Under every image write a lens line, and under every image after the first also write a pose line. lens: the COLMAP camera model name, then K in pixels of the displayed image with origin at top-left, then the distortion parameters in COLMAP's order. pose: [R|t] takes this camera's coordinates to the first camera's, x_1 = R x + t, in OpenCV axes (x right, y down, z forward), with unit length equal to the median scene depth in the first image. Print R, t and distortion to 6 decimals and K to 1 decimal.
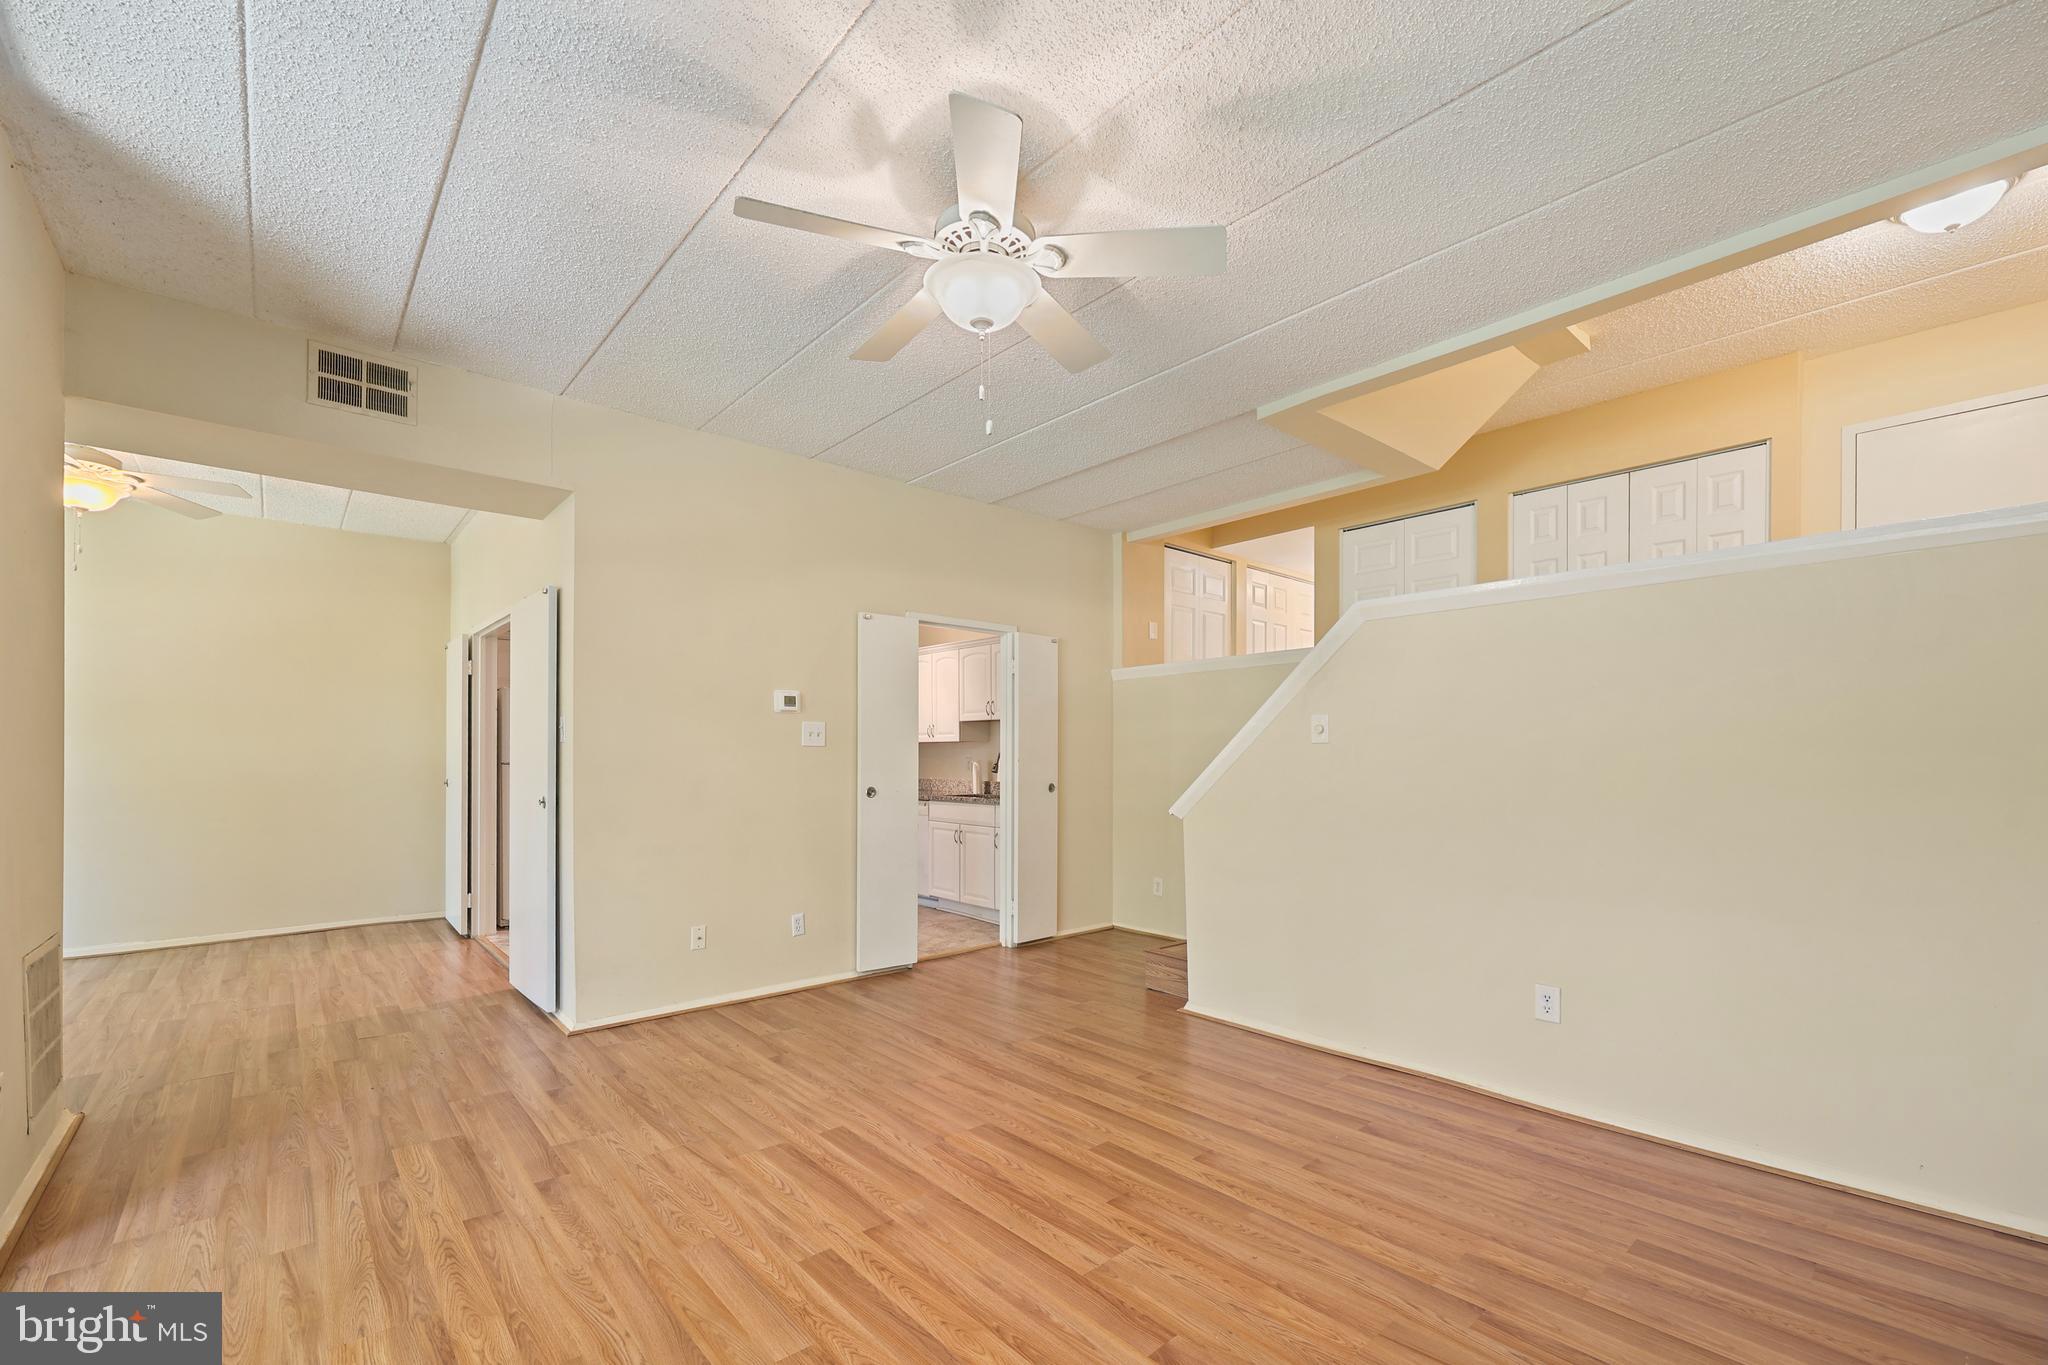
lens RADIAL K [[843.3, 0, 1036.9], [0, 843.3, 765.0], [0, 0, 1]] dist [0.001186, 0.000065]
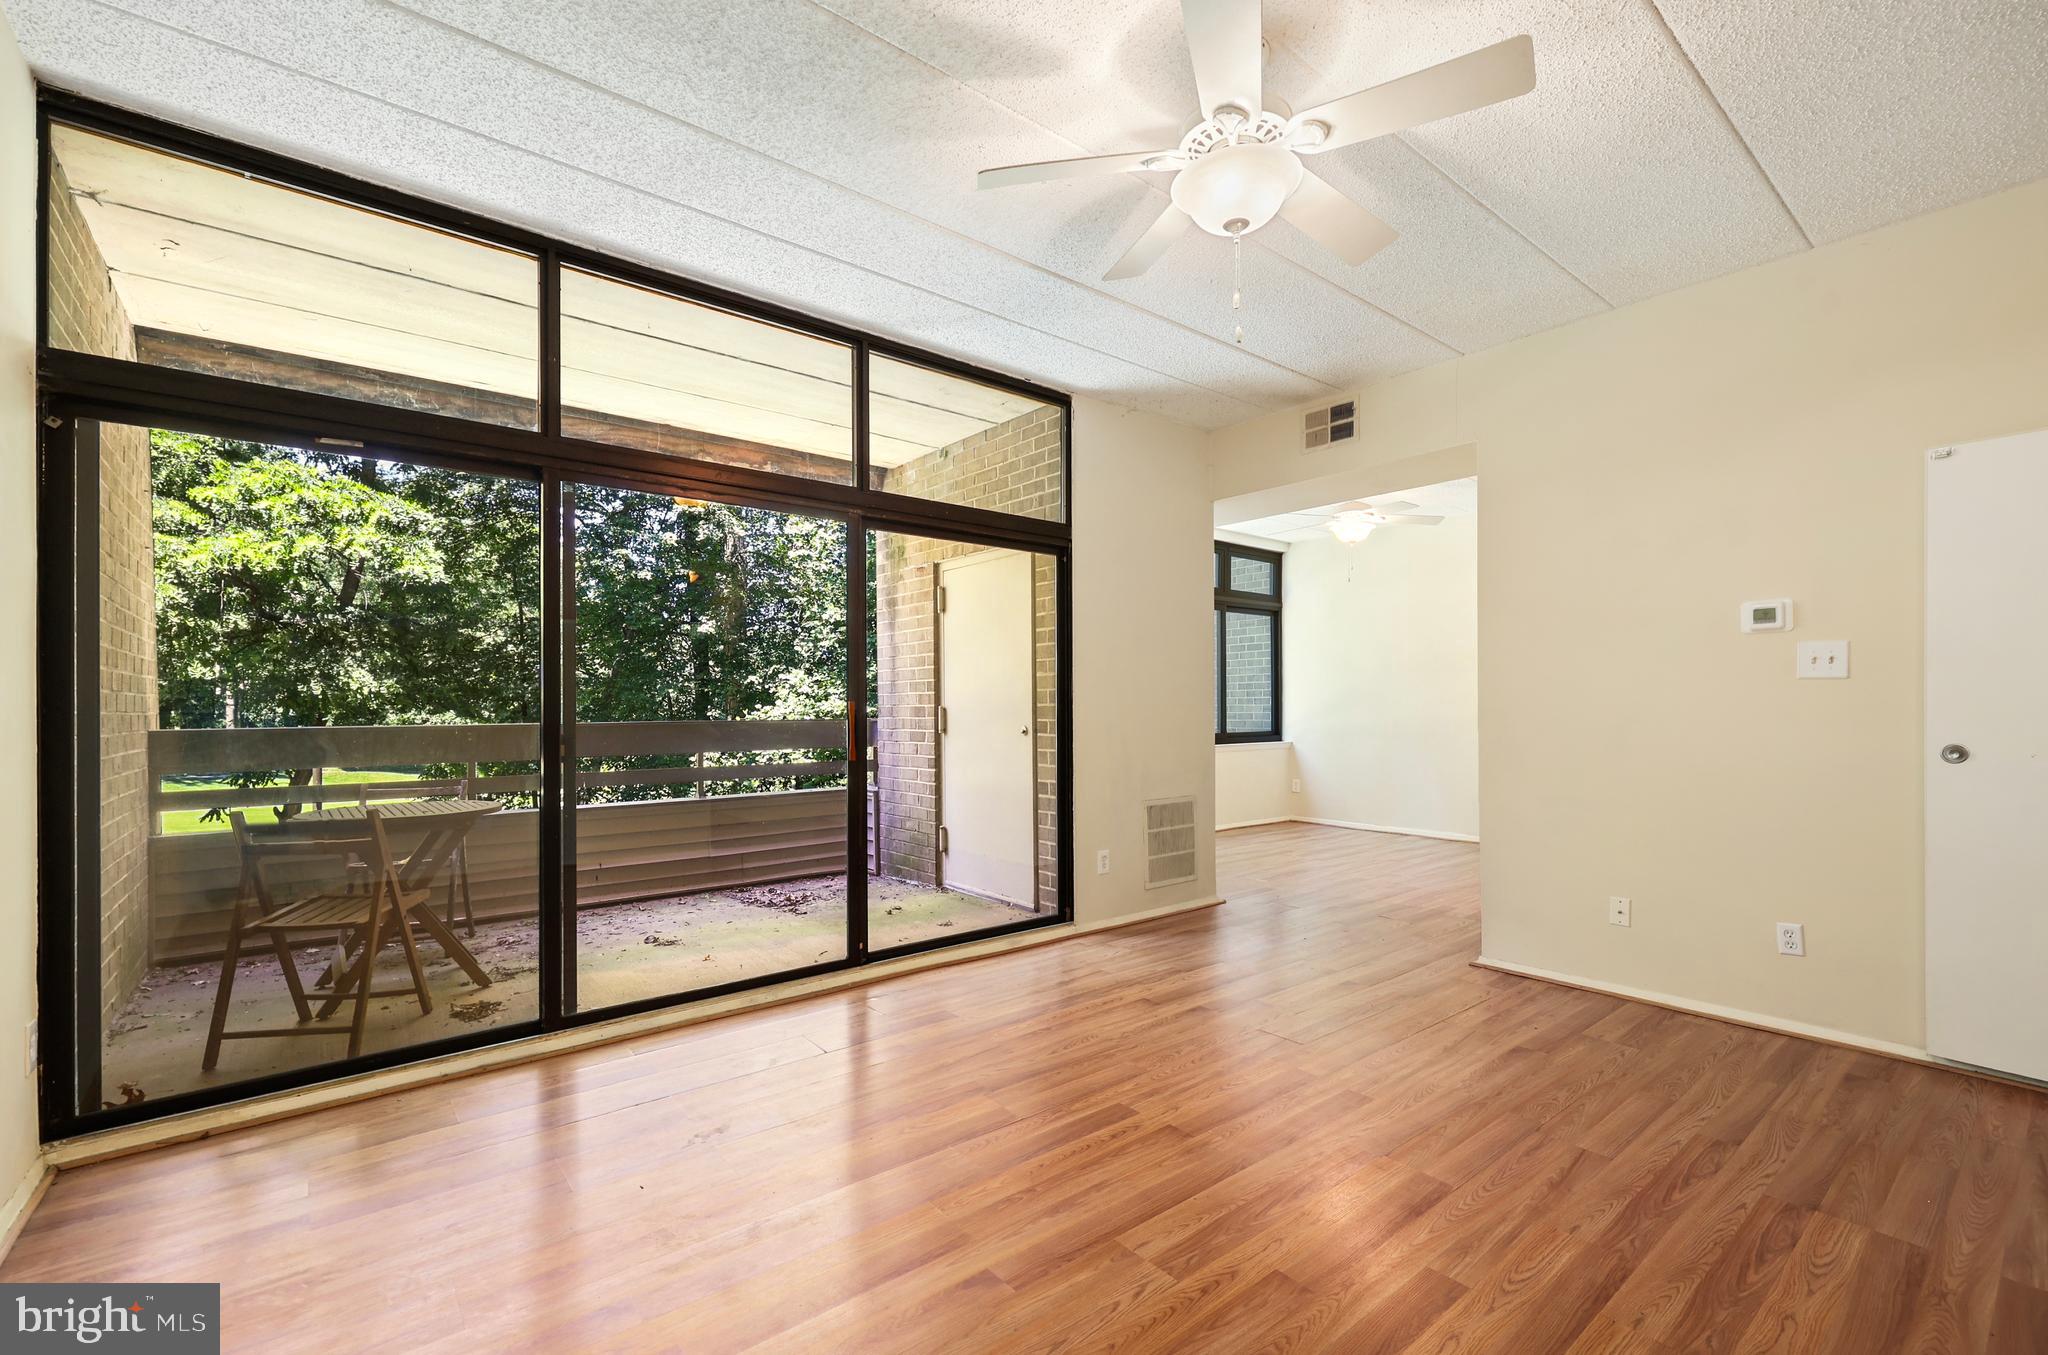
lens RADIAL K [[892.0, 0, 1031.2], [0, 892.0, 702.6], [0, 0, 1]] dist [-0.003259, 0.000611]
pose [[-0.046457, -0.002709, -0.998917, 0.793392], [-0.003532, 0.999991, -0.002548, 0.002007], [0.998914, 0.003410, -0.046466, 0.707173]]
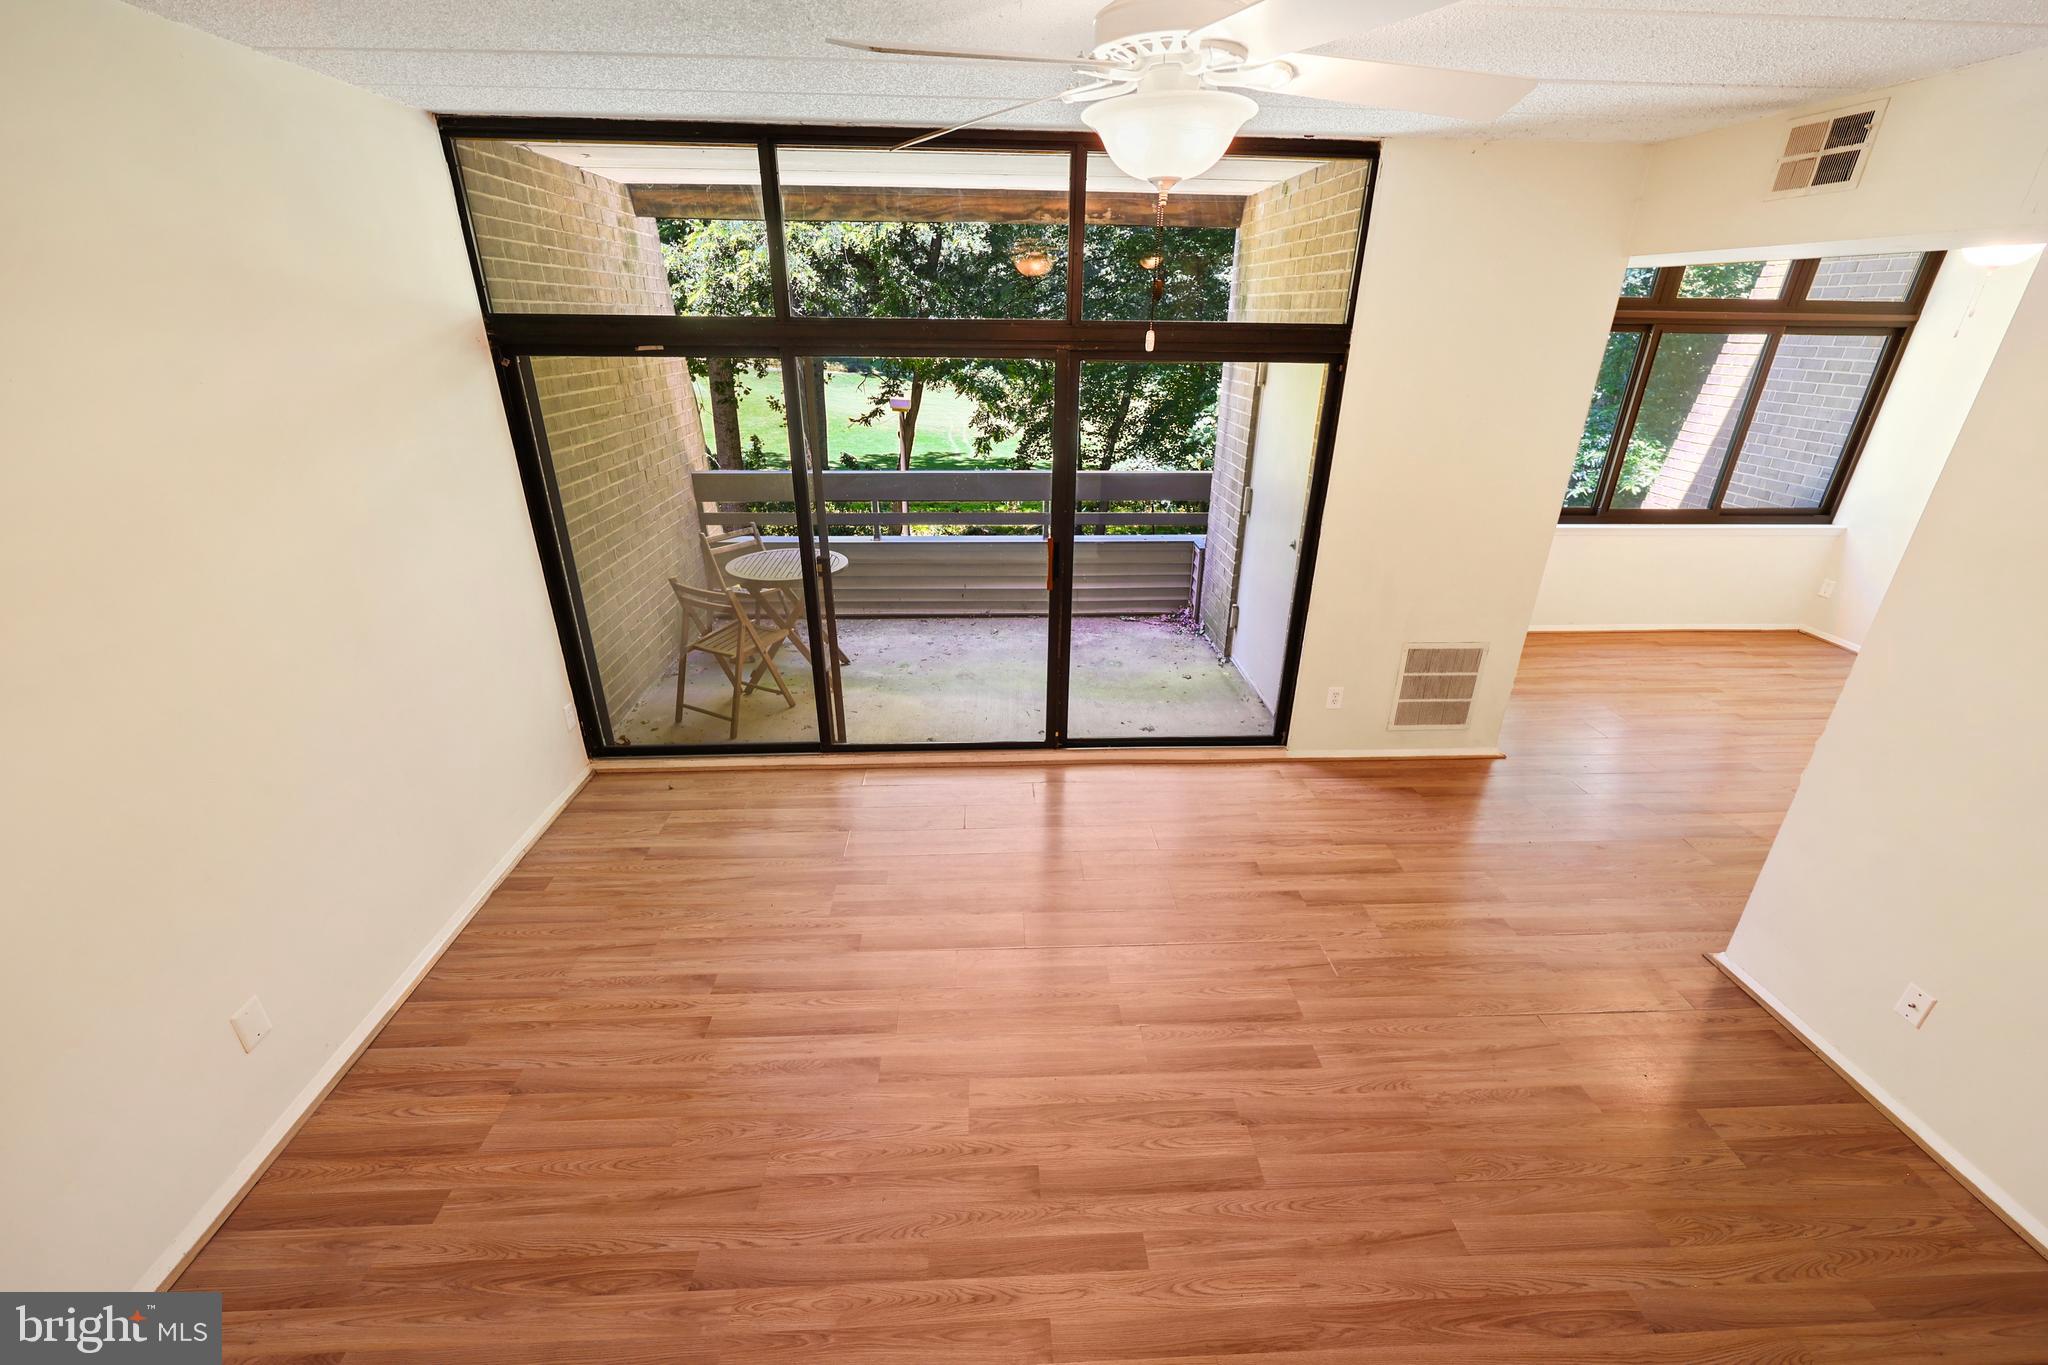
lens RADIAL K [[843.3, 0, 1030.0], [0, 843.3, 699.4], [0, 0, 1]] dist [0.001186, 0.000065]
pose [[-0.632263, 0.324569, -0.703490, 0.543080], [-0.018644, 0.901381, 0.432625, -0.374051], [0.774529, 0.286649, -0.563859, 1.225234]]
